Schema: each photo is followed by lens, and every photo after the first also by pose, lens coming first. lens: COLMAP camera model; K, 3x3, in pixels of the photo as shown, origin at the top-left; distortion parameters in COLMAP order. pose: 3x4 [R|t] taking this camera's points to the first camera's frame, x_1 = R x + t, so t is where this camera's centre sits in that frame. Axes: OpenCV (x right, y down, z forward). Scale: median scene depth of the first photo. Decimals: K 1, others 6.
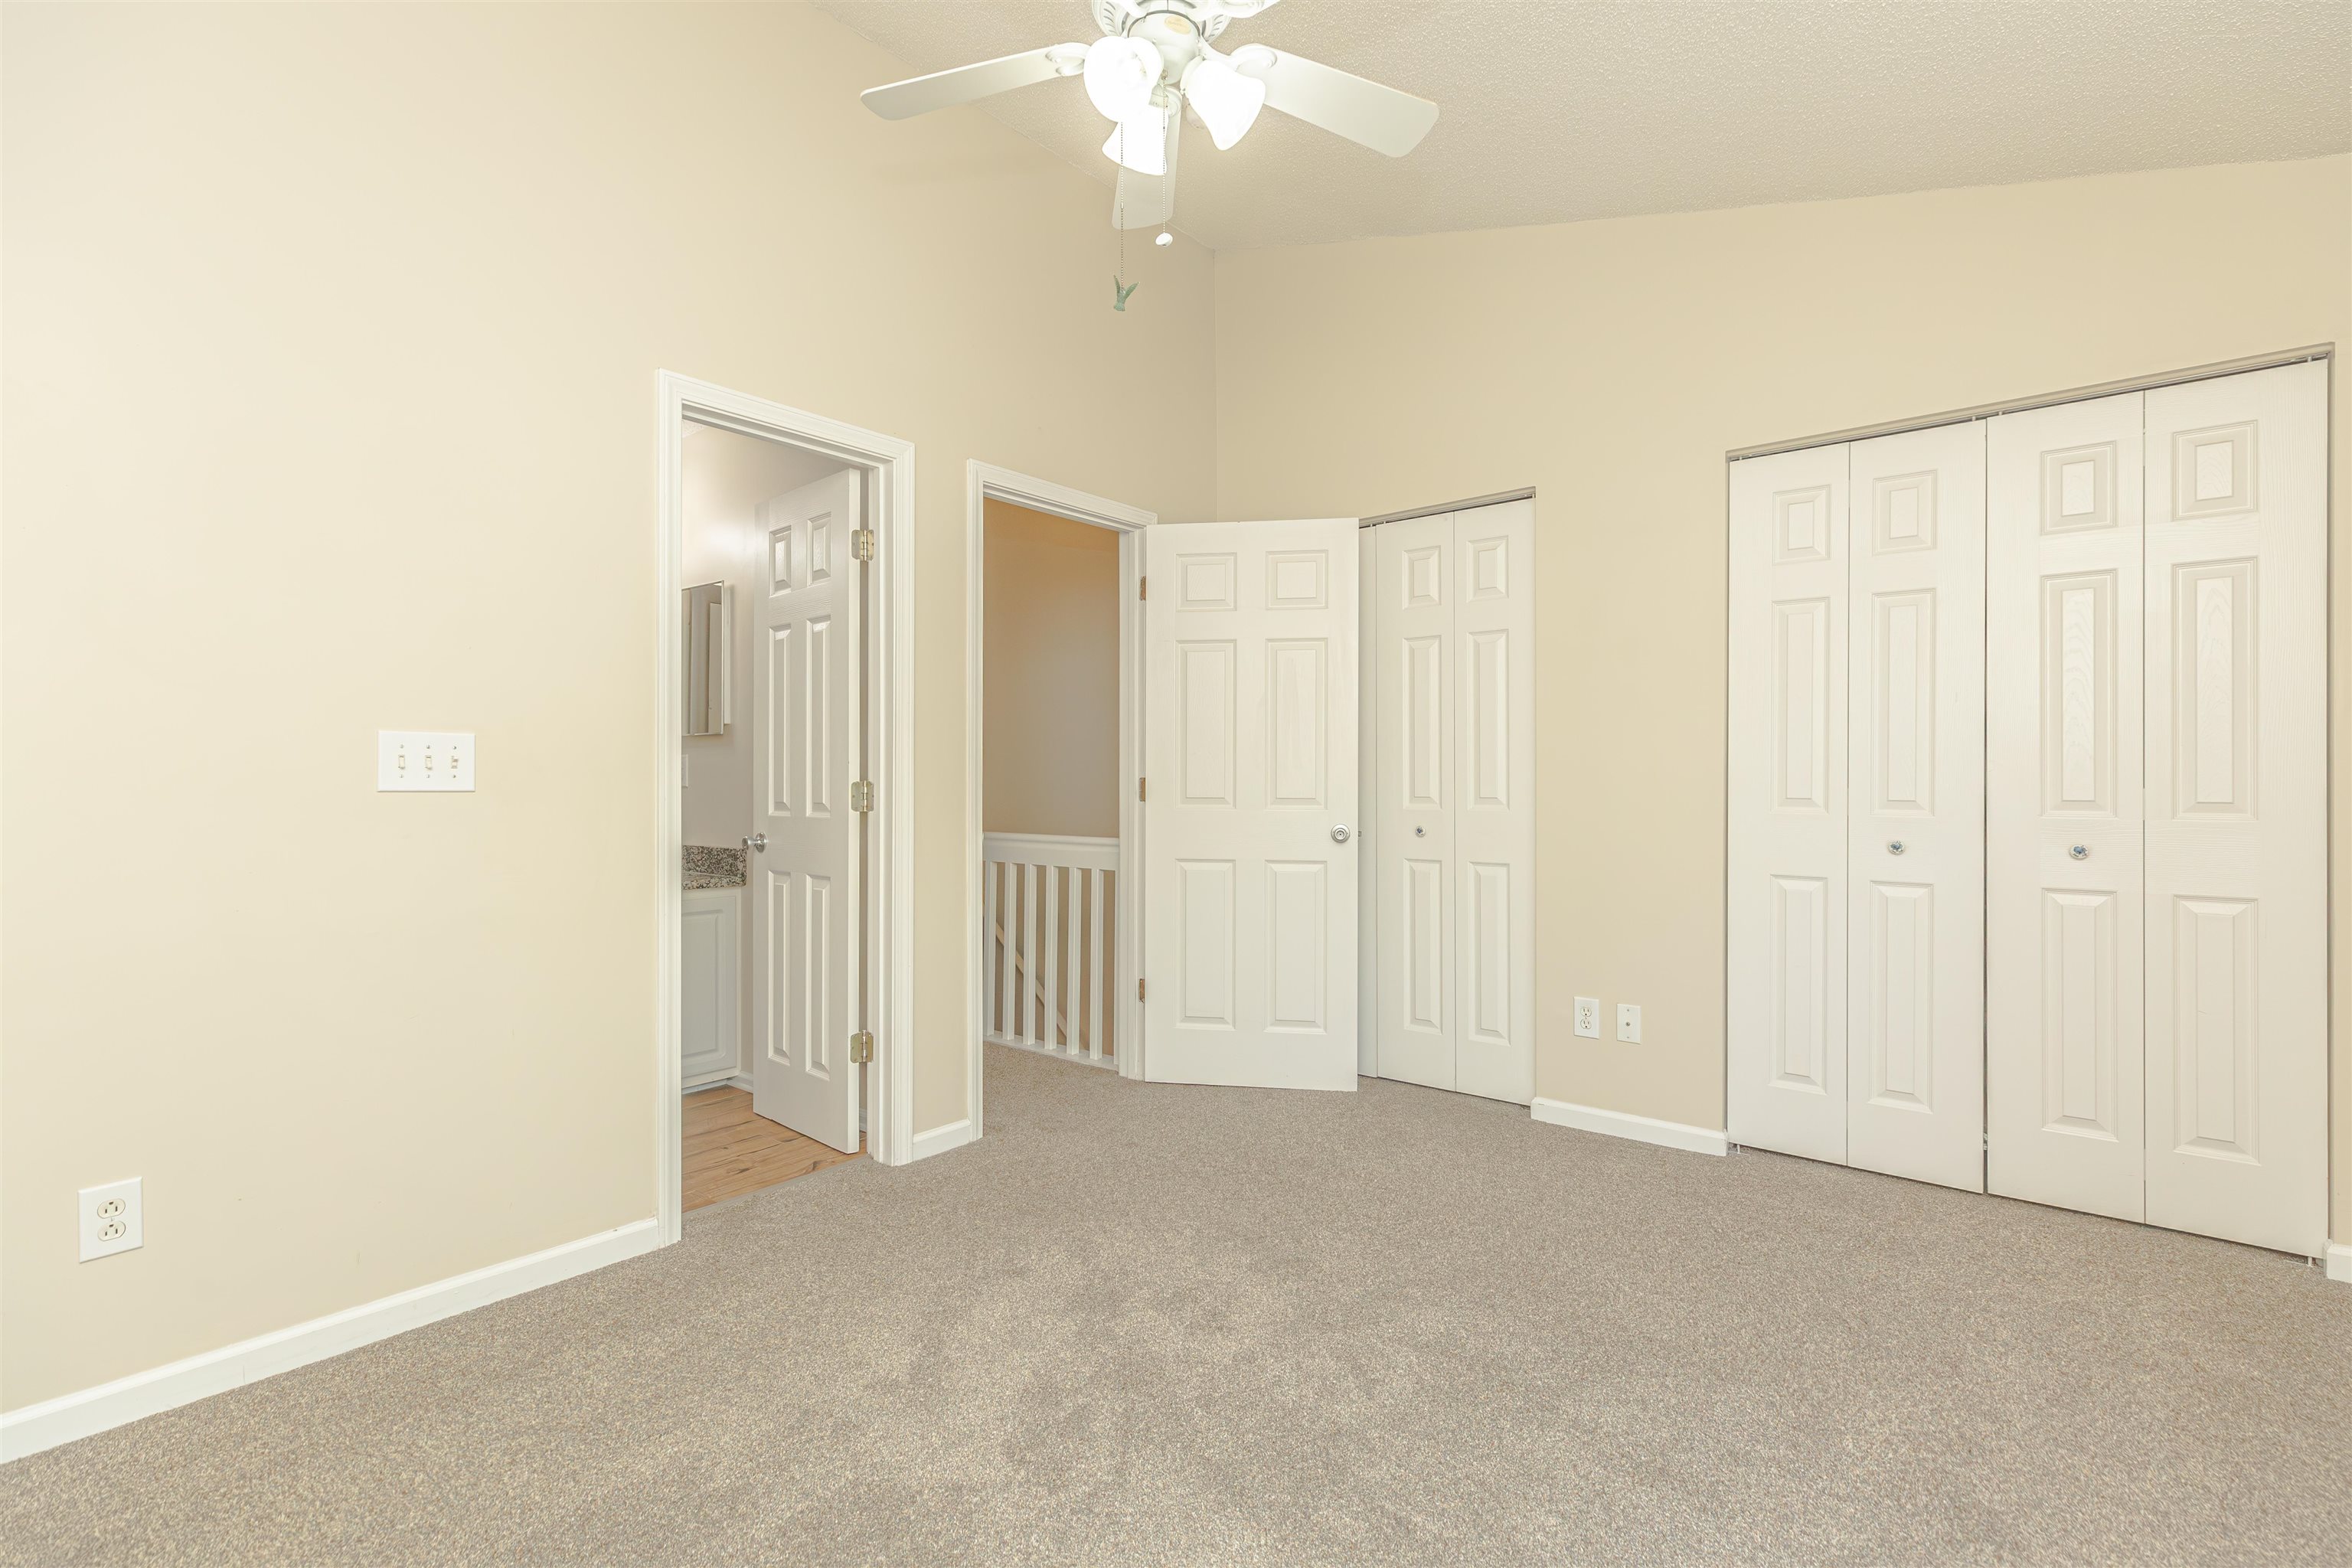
lens RADIAL K [[1067.7, 0, 1179.7], [0, 1067.7, 776.4], [0, 0, 1]] dist [0.004189, -0.000164]
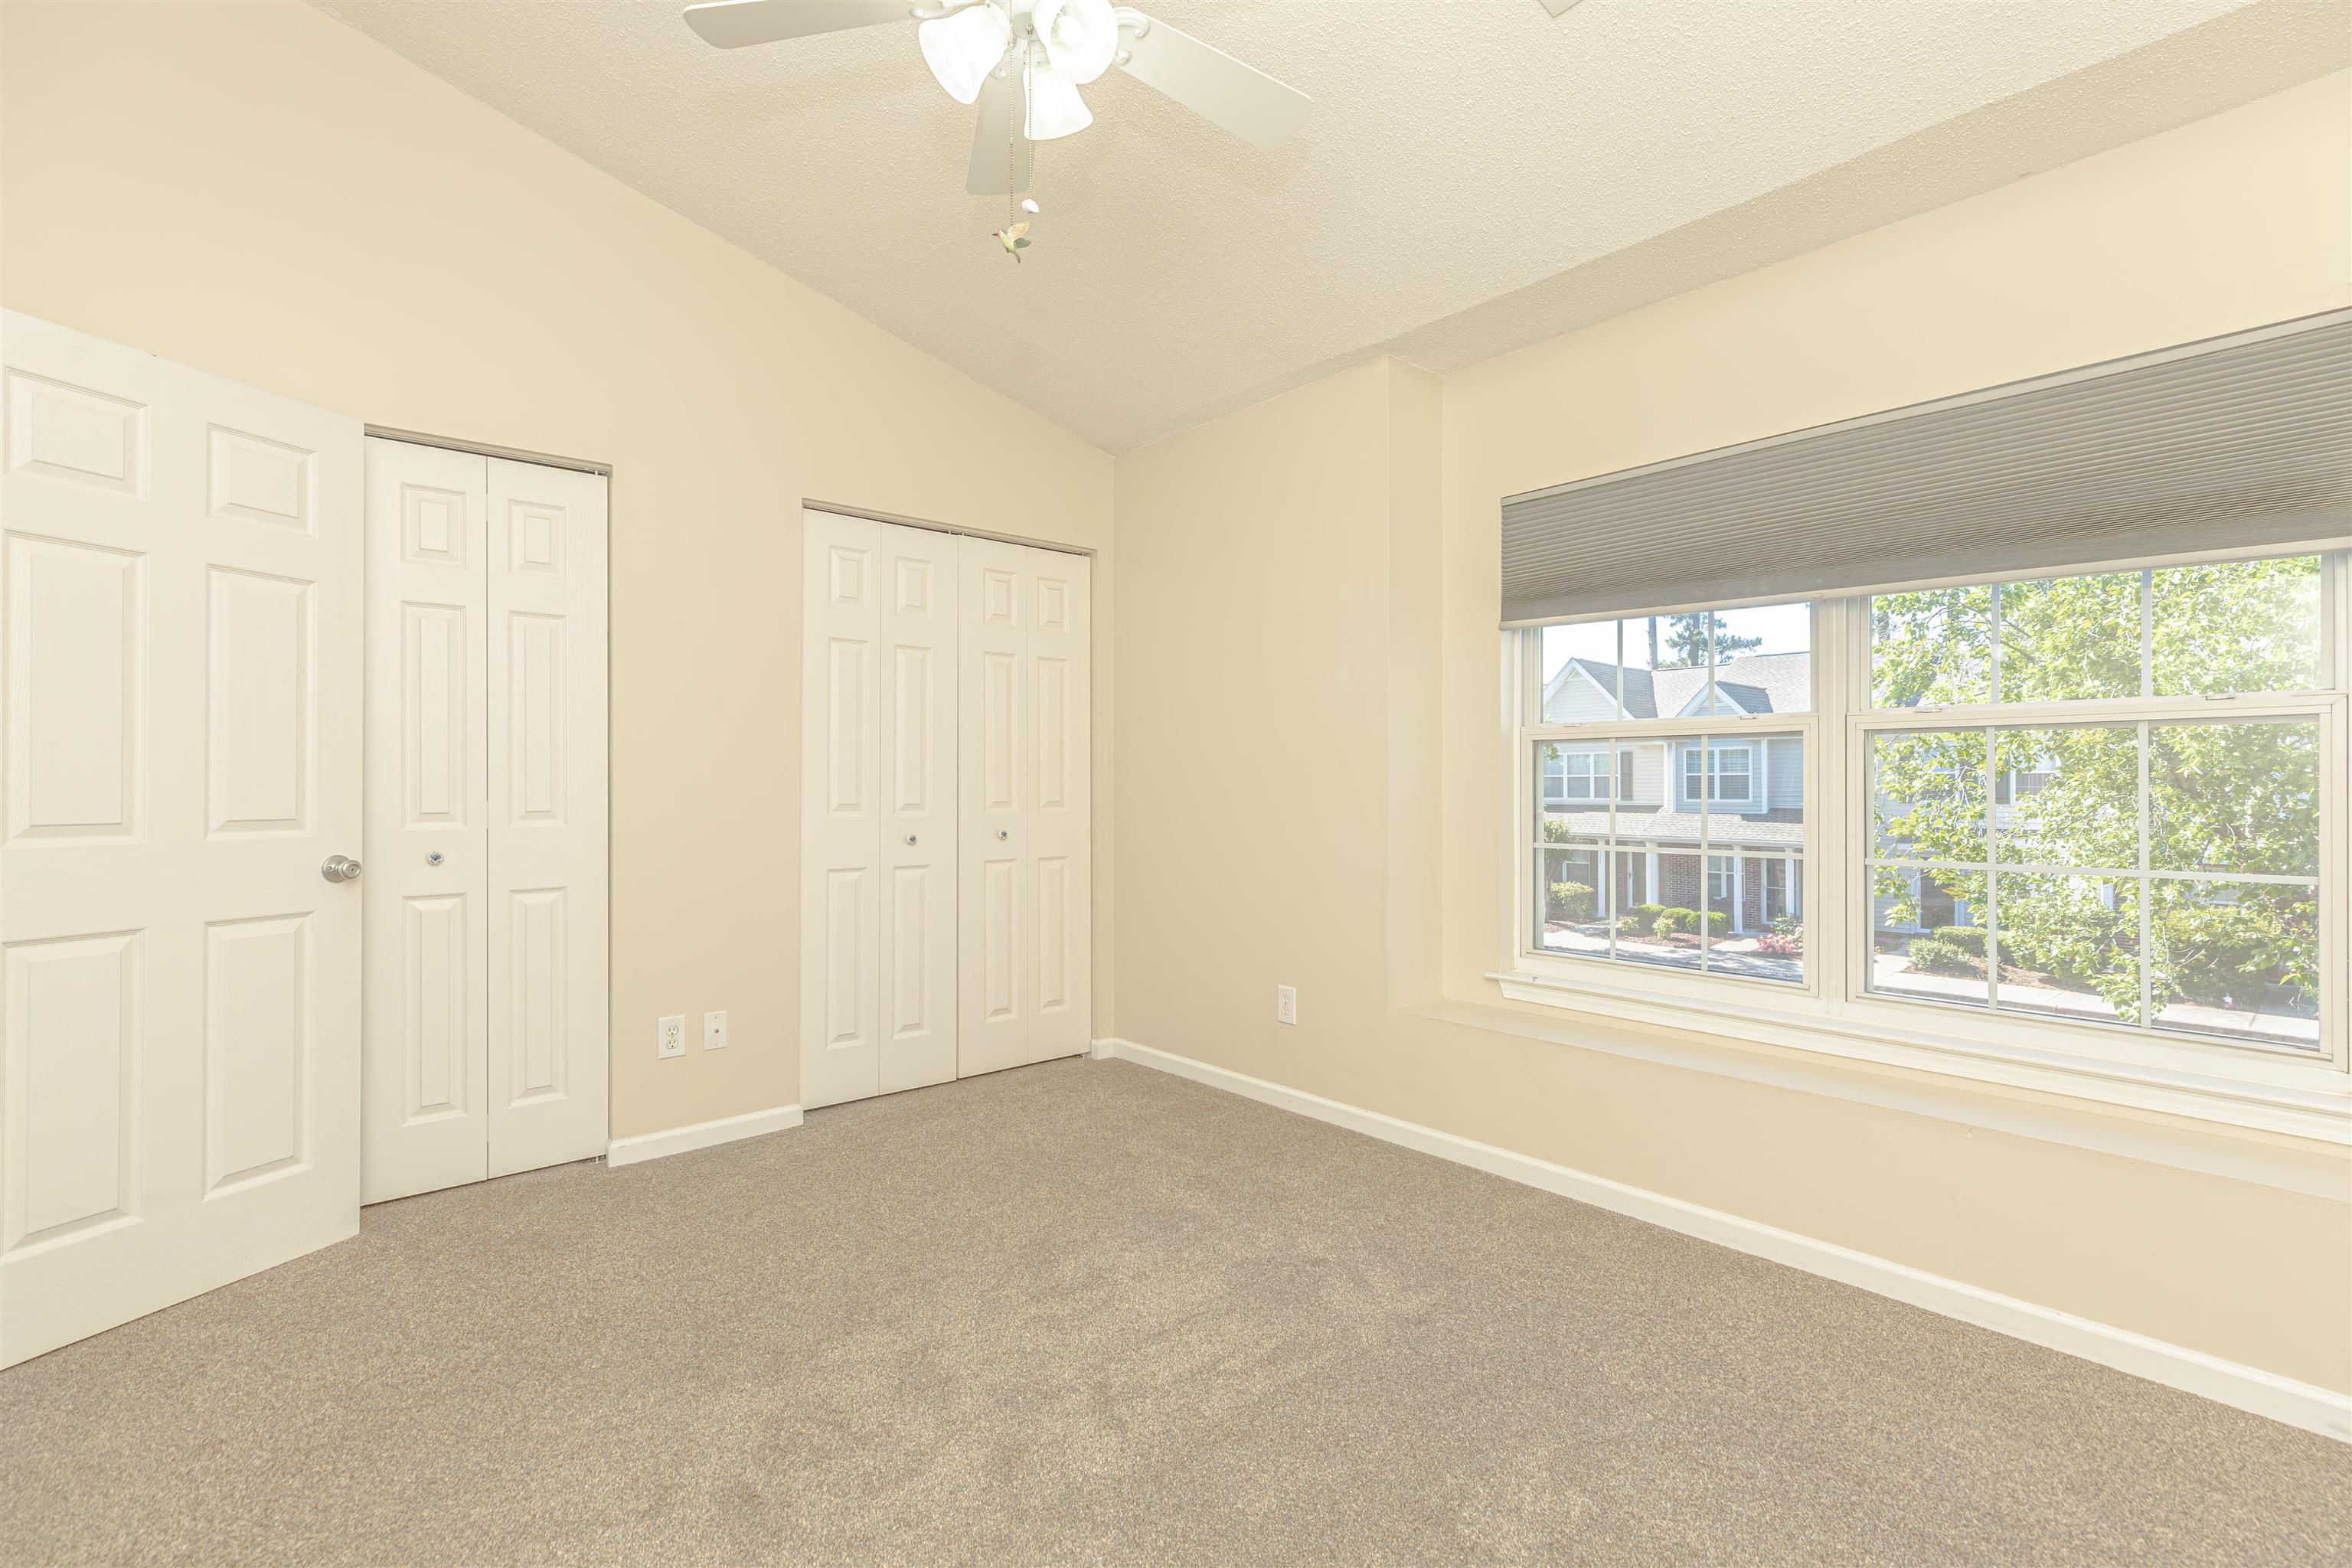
lens RADIAL K [[1053.4, 0, 1173.3], [0, 1053.4, 773.5], [0, 0, 1]] dist [0.004446, 0.000299]
pose [[0.177487, 0.012891, 0.984039, -0.463097], [0.003248, 0.999901, -0.013685, 0.002639], [-0.984118, 0.005625, 0.177427, 0.372579]]
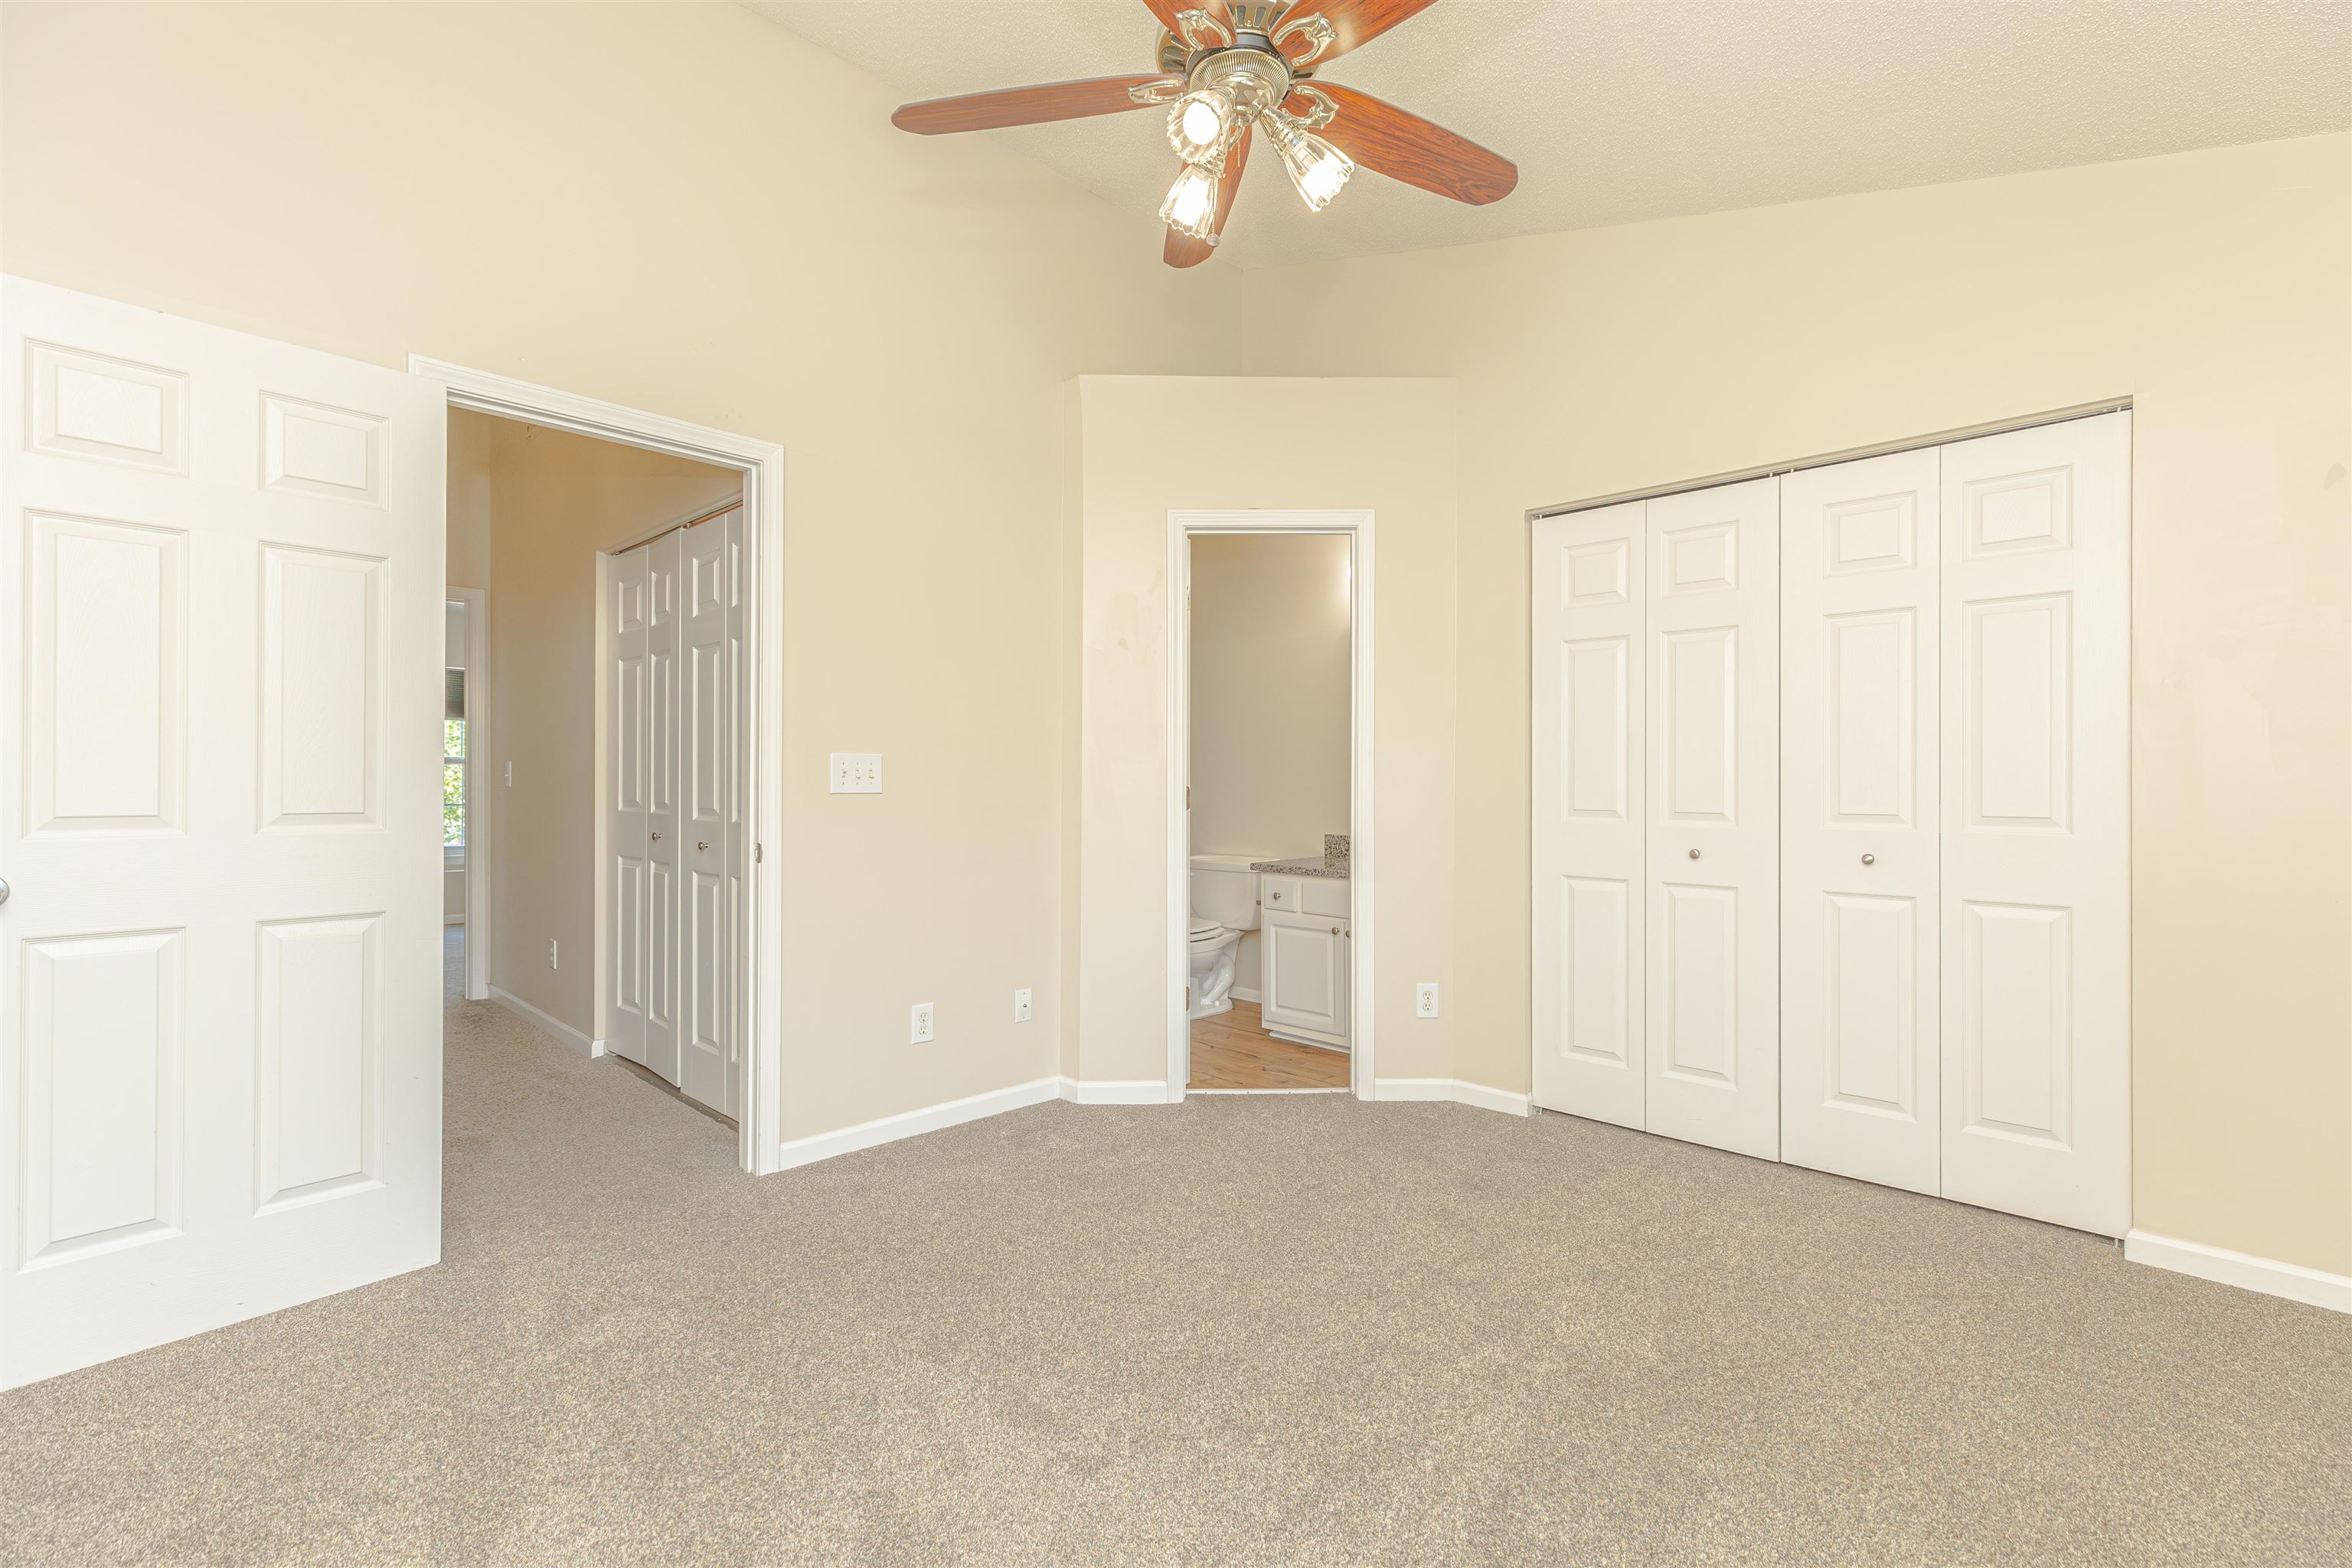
lens RADIAL K [[1078.1, 0, 1176.0], [0, 1078.1, 784.0], [0, 0, 1]] dist [0.001068, 0.000142]
pose [[0.993868, 0.004559, -0.110482, 0.234527], [-0.004967, 0.999982, -0.003424, -0.001402], [0.110465, 0.003952, 0.993872, -0.191642]]
